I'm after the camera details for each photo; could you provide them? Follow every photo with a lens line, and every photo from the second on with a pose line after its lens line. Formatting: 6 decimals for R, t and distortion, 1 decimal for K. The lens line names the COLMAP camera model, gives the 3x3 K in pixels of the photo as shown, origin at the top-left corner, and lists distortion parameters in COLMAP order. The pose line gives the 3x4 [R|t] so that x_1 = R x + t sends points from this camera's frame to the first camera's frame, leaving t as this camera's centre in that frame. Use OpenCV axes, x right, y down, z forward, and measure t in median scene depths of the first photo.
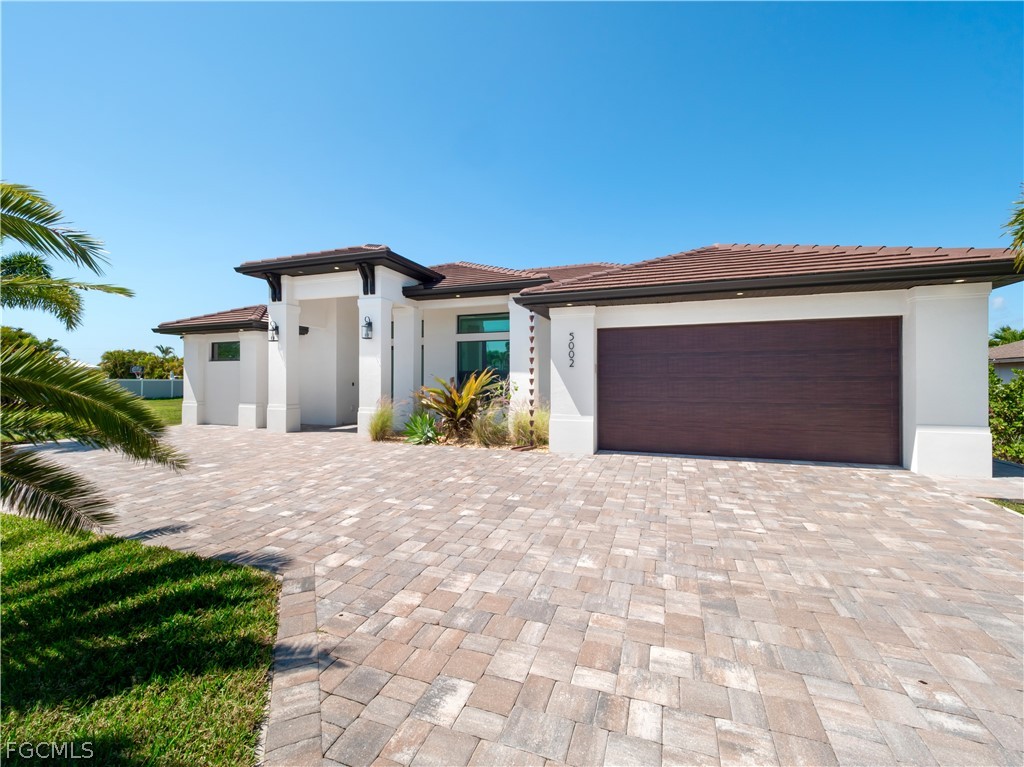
lens RADIAL K [[438.7, 0, 512.0], [0, 438.7, 383.5], [0, 0, 1]] dist [0.000207, -0.000447]
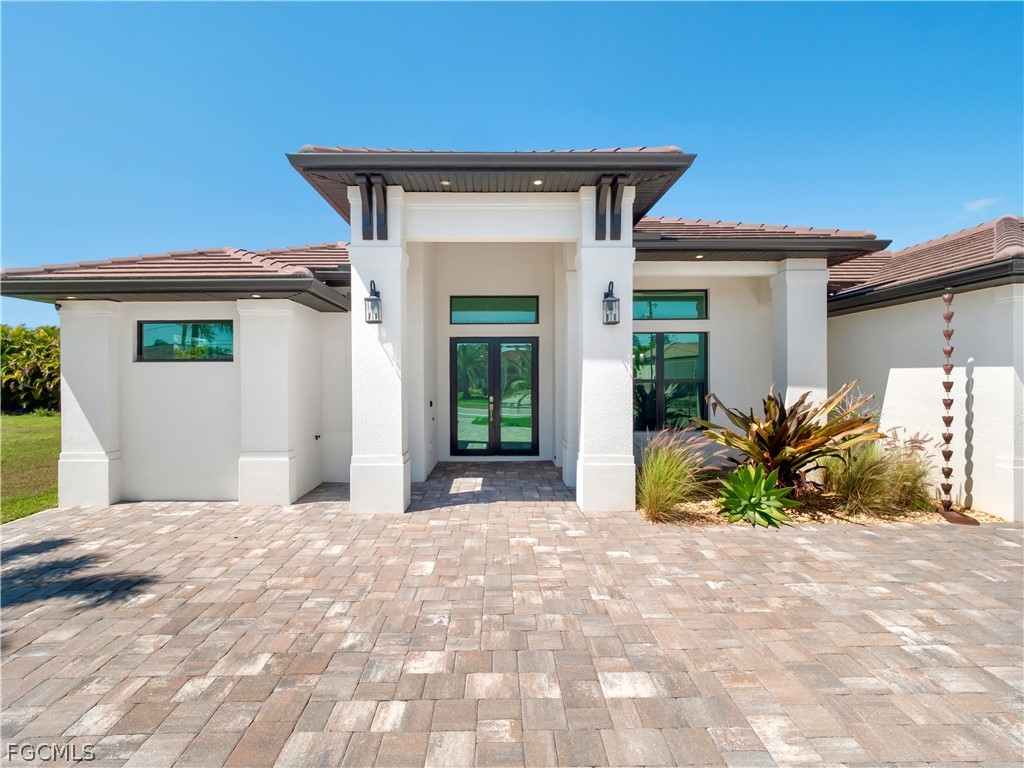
lens RADIAL K [[496.9, 0, 512.0], [0, 496.9, 384.0], [0, 0, 1]] dist [-0.004372, 0.000476]
pose [[0.934778, -0.007336, 0.355158, -0.632972], [0.008649, 0.999960, -0.002109, -0.029499], [-0.355128, 0.005043, 0.934804, 0.475400]]
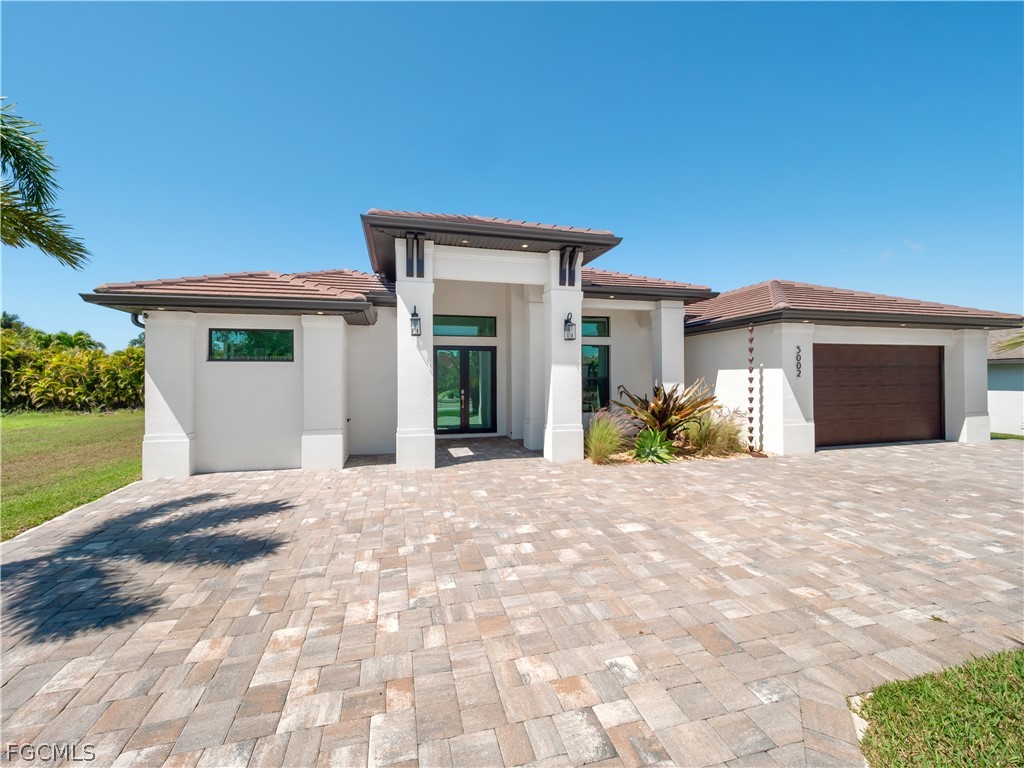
lens RADIAL K [[431.1, 0, 508.5], [0, 431.1, 382.2], [0, 0, 1]] dist [0.019286, -0.017586]
pose [[0.818768, -0.005941, 0.574094, -0.860583], [0.012607, 0.999891, -0.007633, -0.018535], [-0.573986, 0.013487, 0.818754, 0.398268]]
